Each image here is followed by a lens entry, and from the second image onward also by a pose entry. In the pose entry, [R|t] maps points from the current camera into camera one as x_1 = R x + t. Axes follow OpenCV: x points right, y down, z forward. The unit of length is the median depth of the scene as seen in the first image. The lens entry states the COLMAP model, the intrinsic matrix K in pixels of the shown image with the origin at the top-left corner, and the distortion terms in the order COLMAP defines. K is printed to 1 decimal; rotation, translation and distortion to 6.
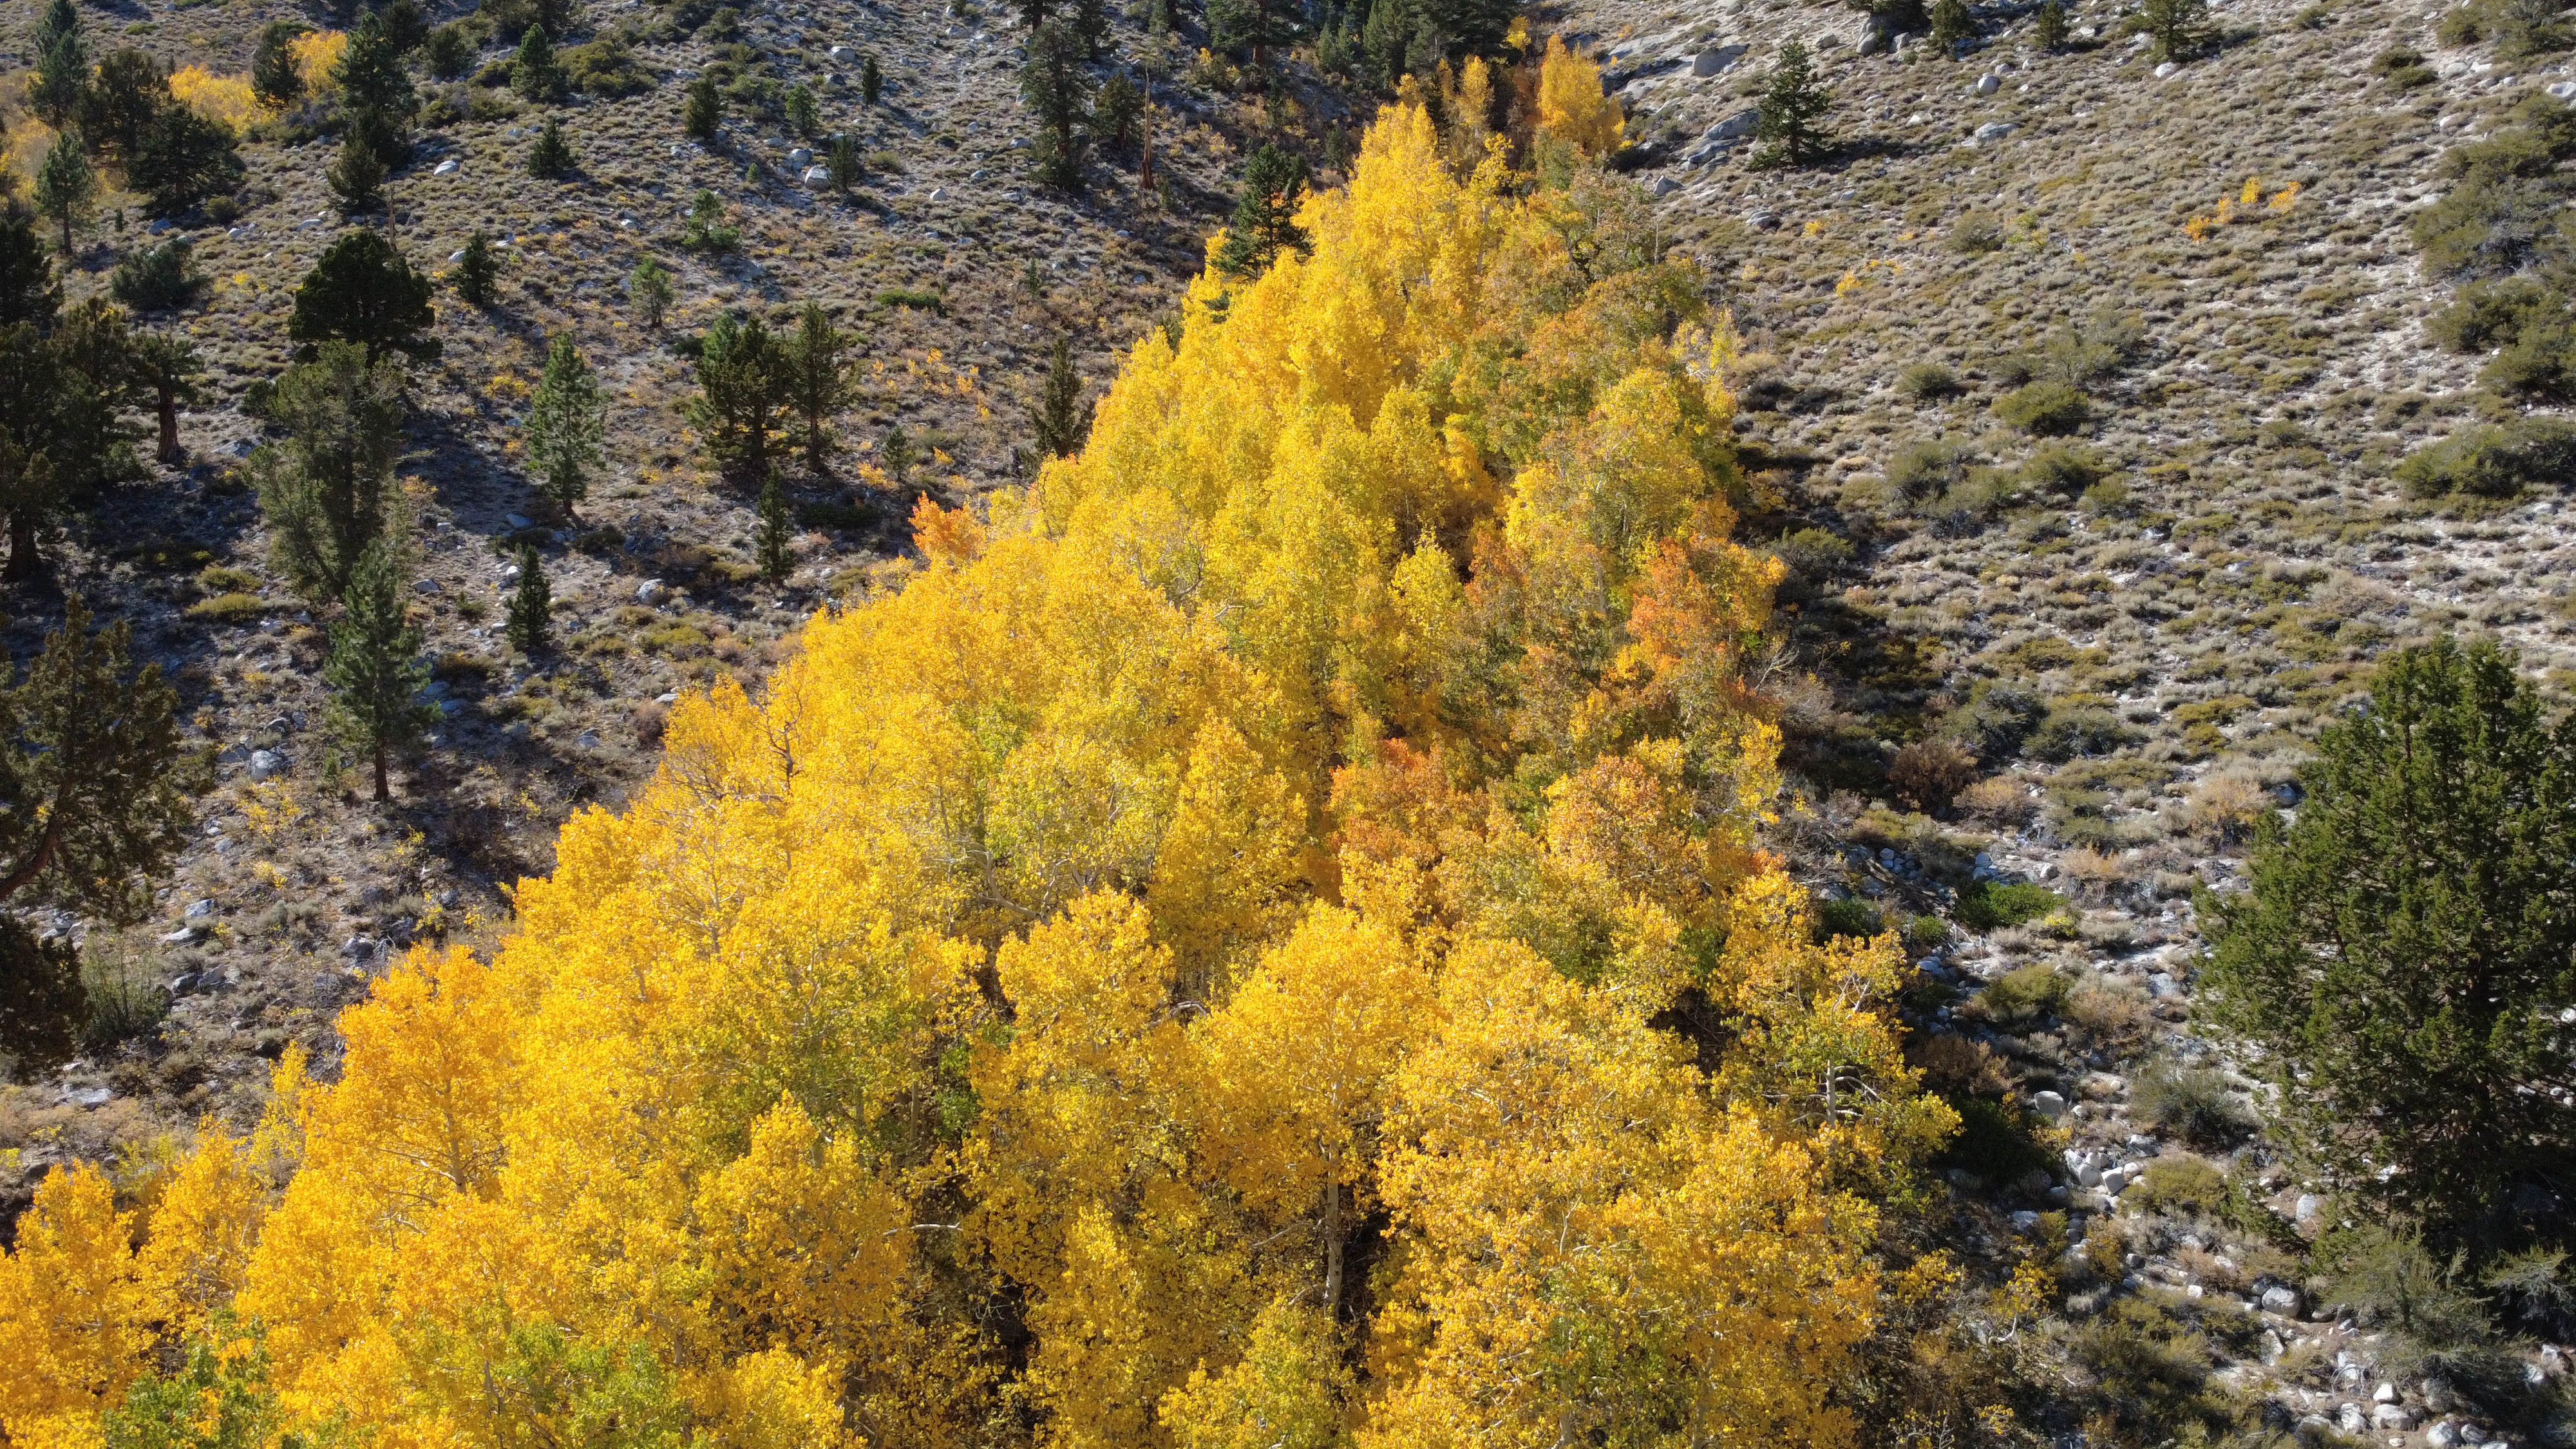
lens RADIAL K [[1867.2, 0, 1288.0], [0, 1867.2, 724.5], [0, 0, 1]] dist [0.001705, -0.000427]
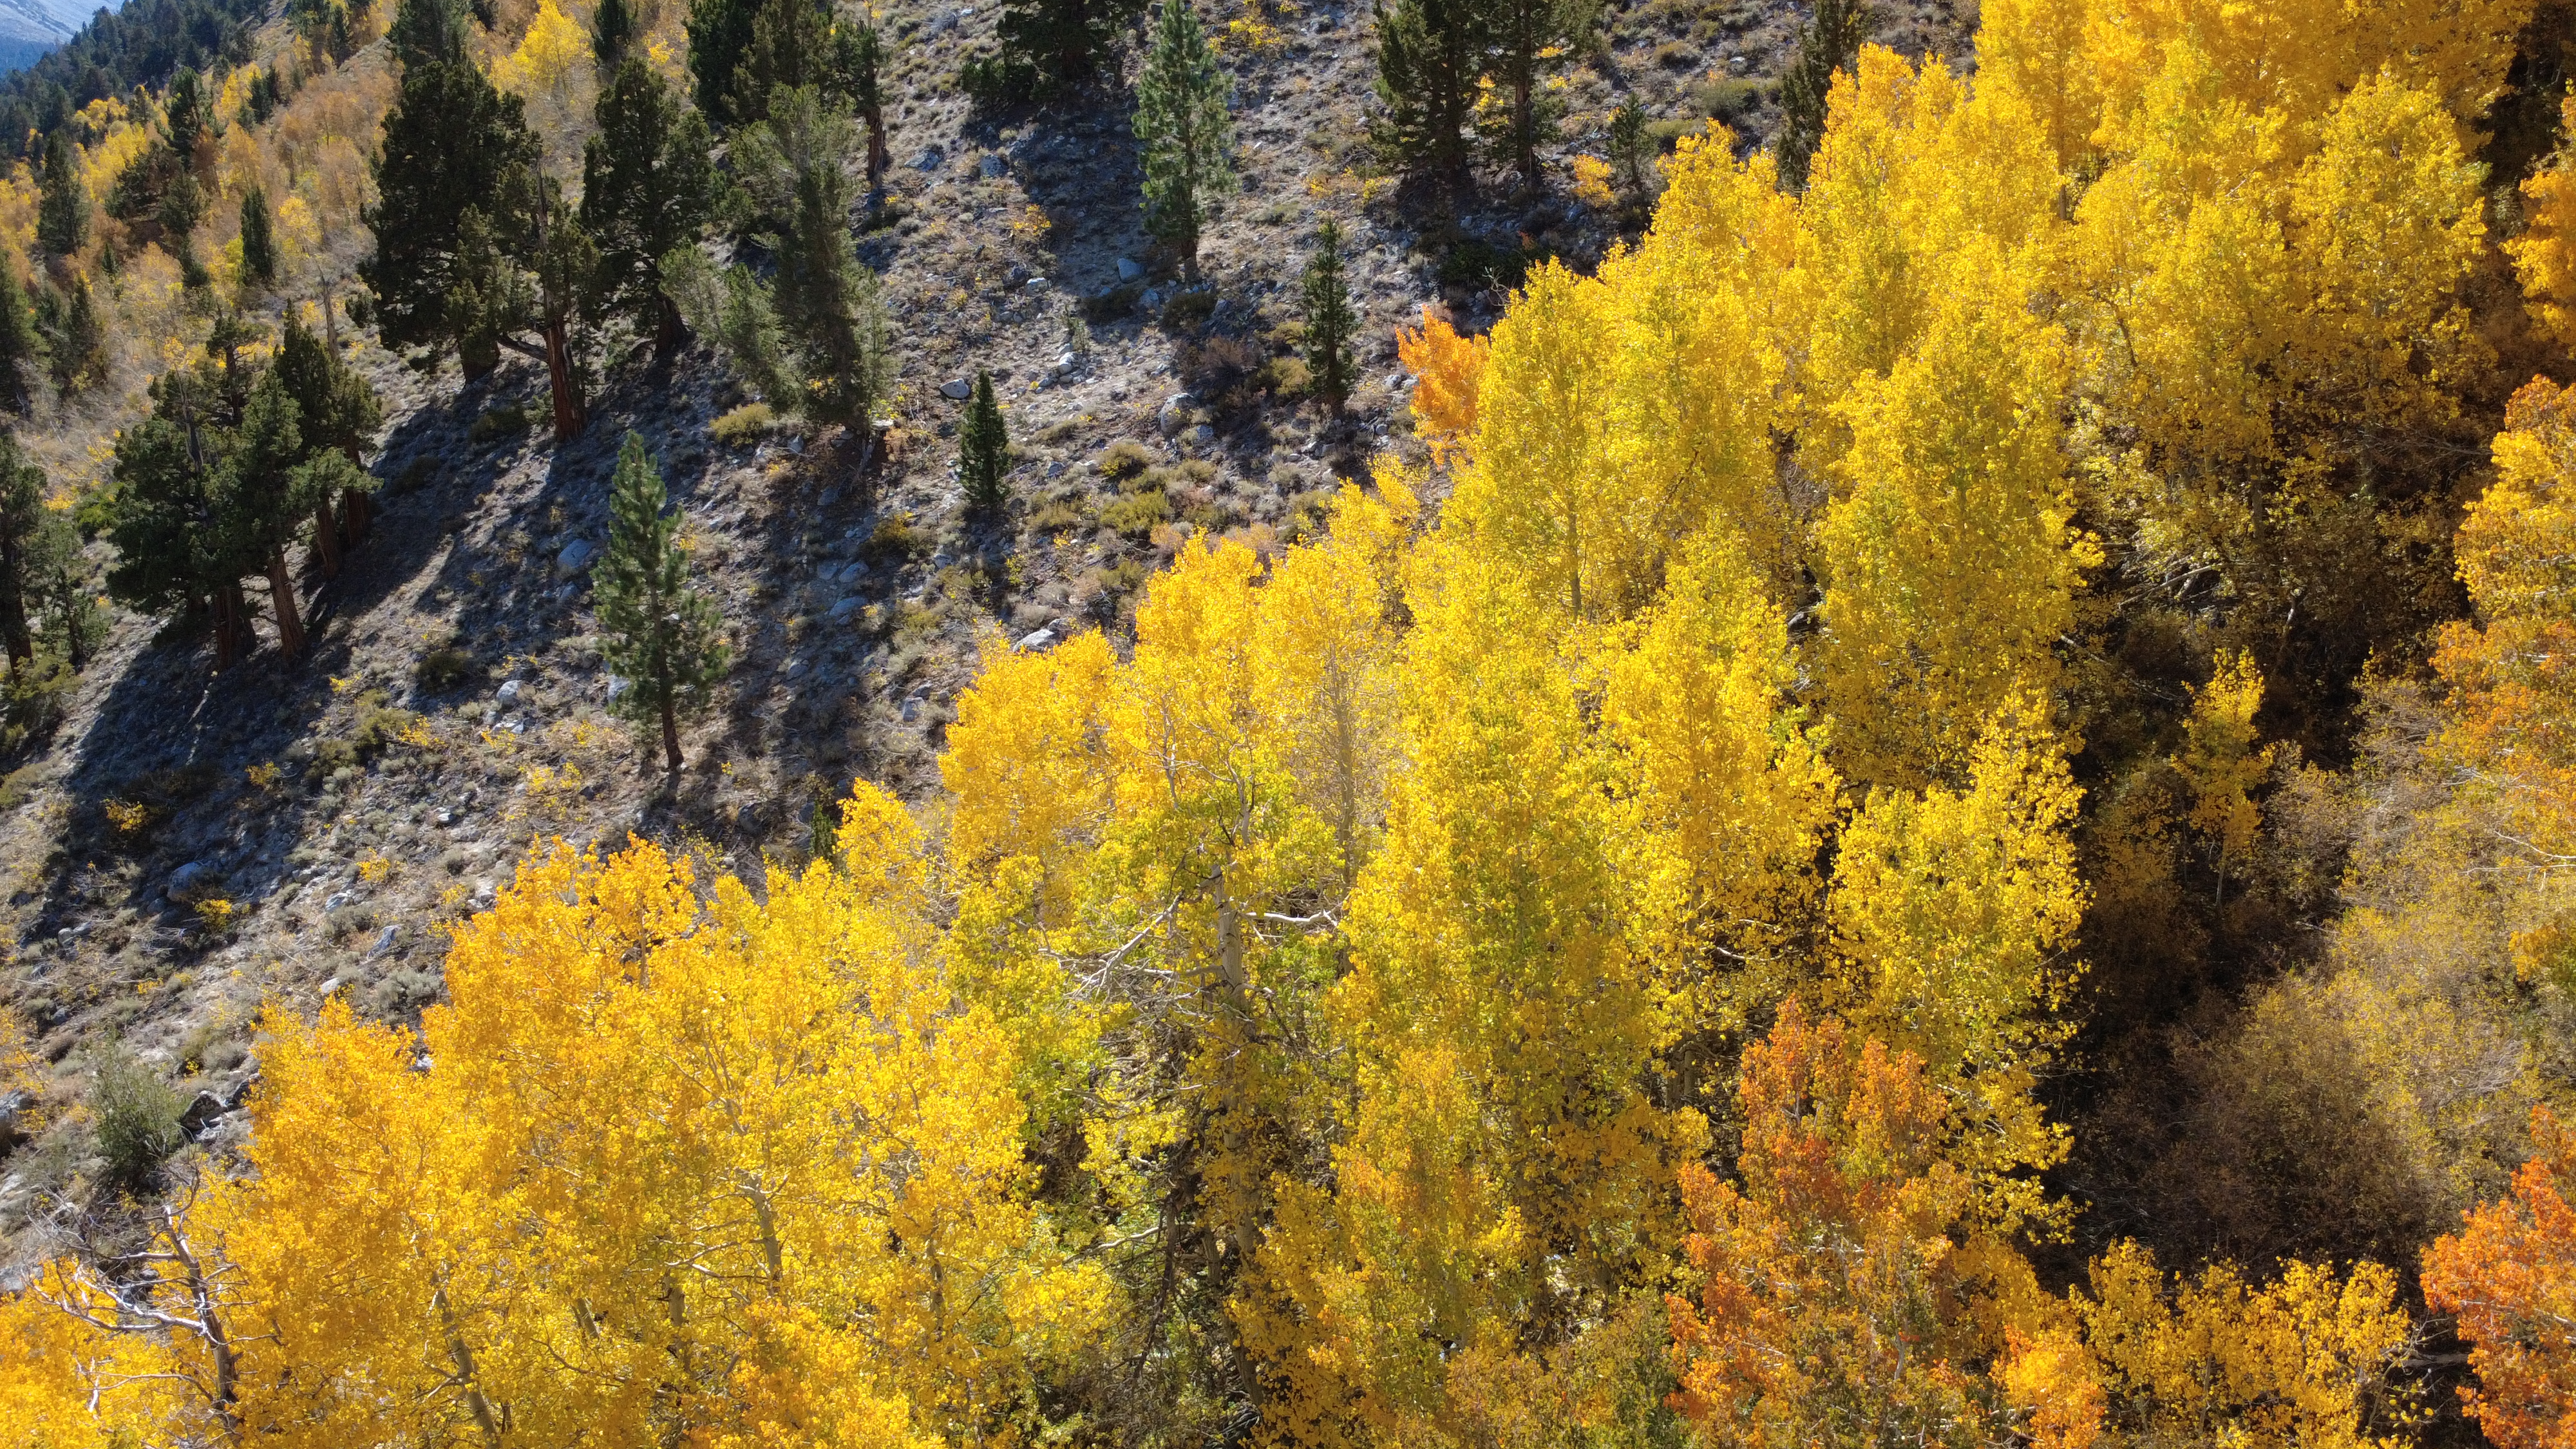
lens RADIAL K [[1868.1, 0, 1287.4], [0, 1868.1, 721.4], [0, 0, 1]] dist [-0.004224, 0.008167]
pose [[0.757806, 0.176992, -0.628016, 0.101220], [0.009699, 0.959344, 0.282073, -0.102534], [0.652408, -0.219848, 0.725280, 0.320287]]
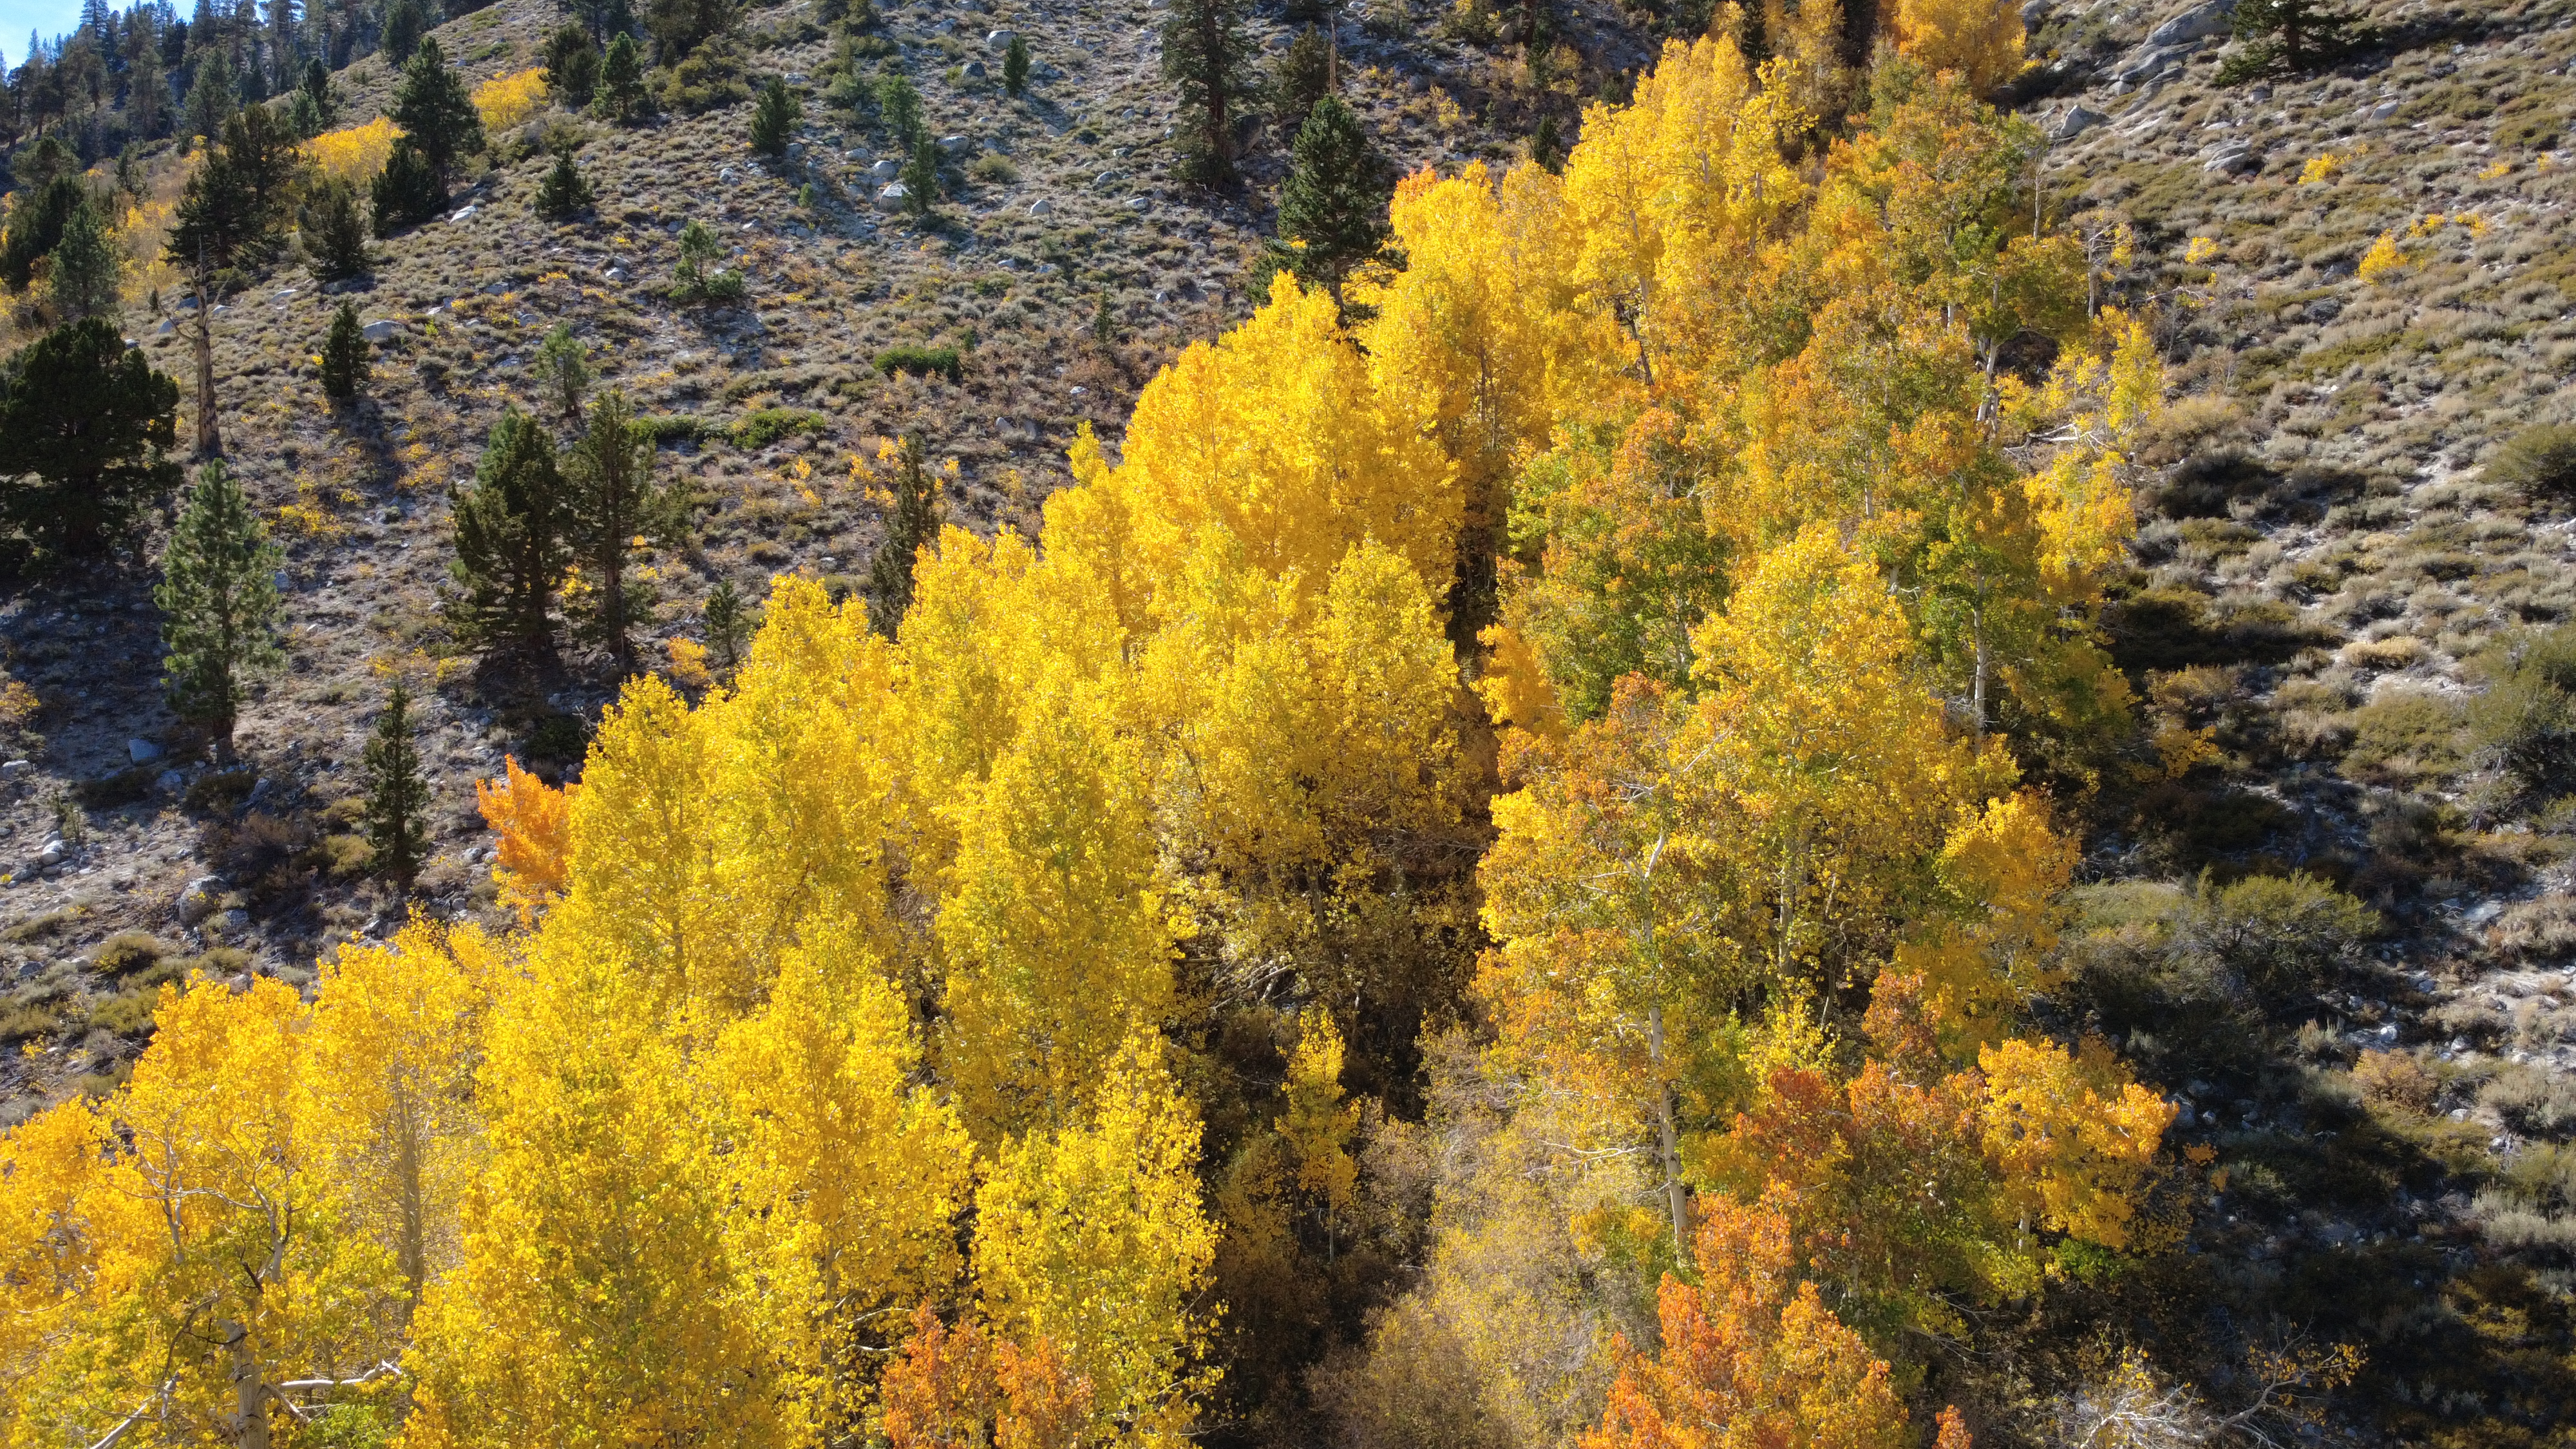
lens RADIAL K [[1868.1, 0, 1287.4], [0, 1868.1, 721.4], [0, 0, 1]] dist [-0.004224, 0.008167]
pose [[0.970016, -0.000066, -0.243043, 0.100565], [0.000250, 1.000000, 0.000726, -0.084483], [0.243042, -0.000765, 0.970015, 0.322058]]
